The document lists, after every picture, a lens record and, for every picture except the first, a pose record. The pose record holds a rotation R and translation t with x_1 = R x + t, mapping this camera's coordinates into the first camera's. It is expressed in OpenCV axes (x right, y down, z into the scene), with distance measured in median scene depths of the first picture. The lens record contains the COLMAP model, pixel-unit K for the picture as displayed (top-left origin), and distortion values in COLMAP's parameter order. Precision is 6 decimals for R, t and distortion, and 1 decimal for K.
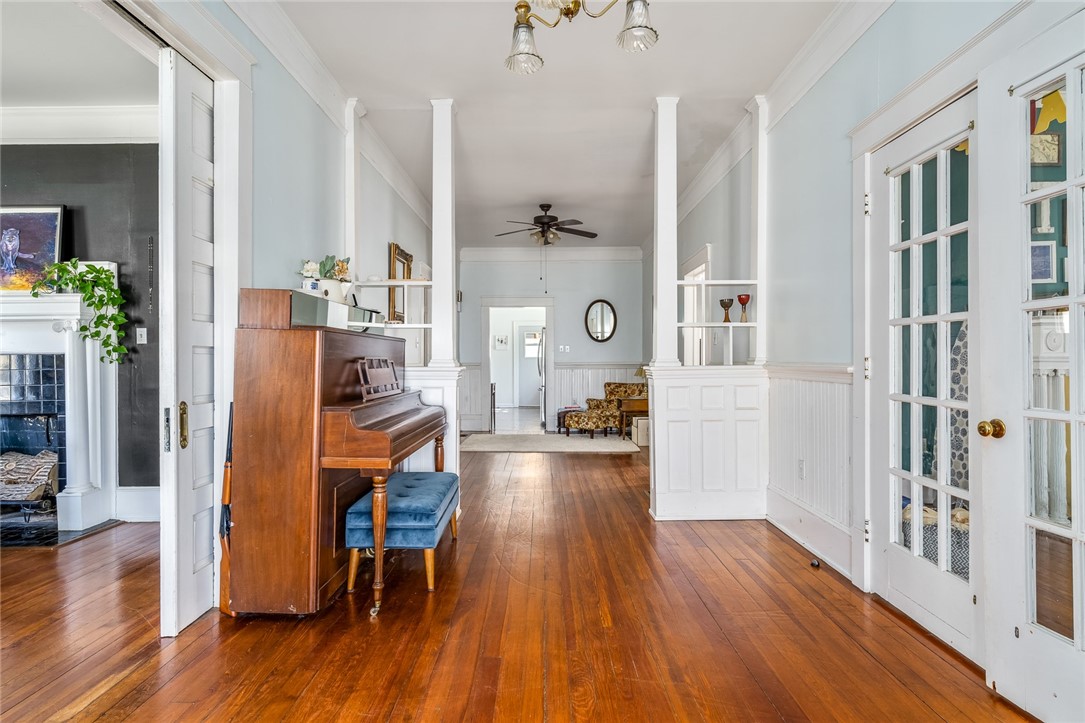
lens RADIAL K [[567.6, 0, 541.1], [0, 567.6, 361.7], [0, 0, 1]] dist [0.001454, 0.000231]
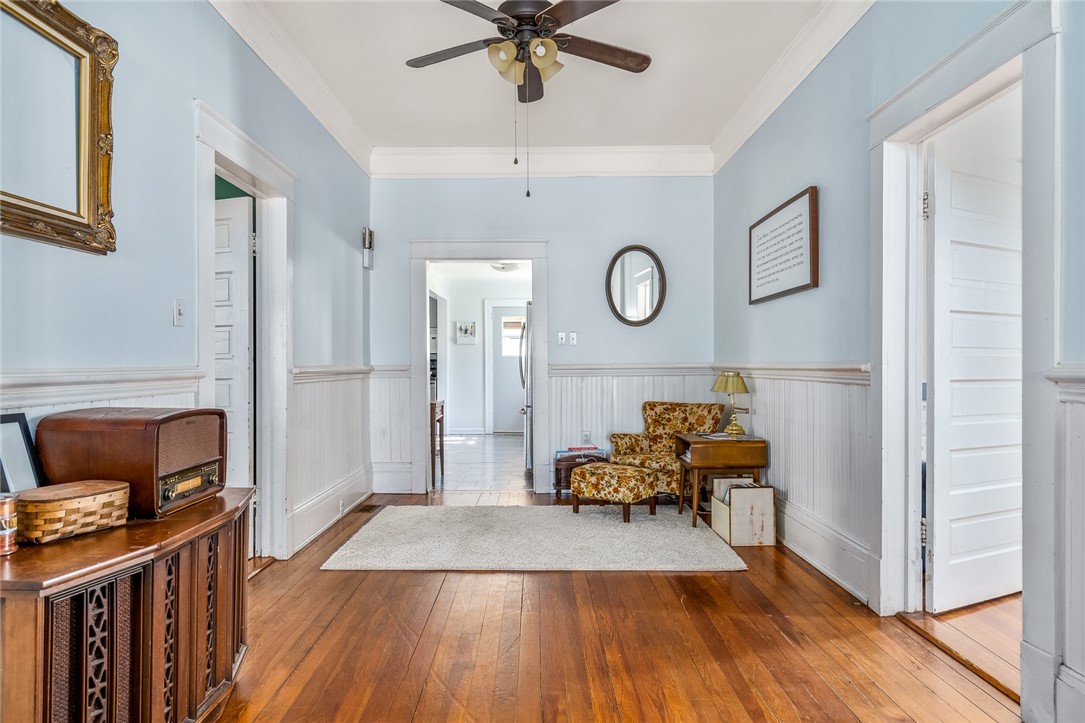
lens RADIAL K [[634.1, 0, 540.6], [0, 634.1, 359.5], [0, 0, 1]] dist [-0.001227, -0.000071]
pose [[0.999933, -0.002343, 0.011315, 0.009606], [0.002399, 0.999985, -0.004986, -0.000299], [-0.011303, 0.005013, 0.999924, 0.432919]]
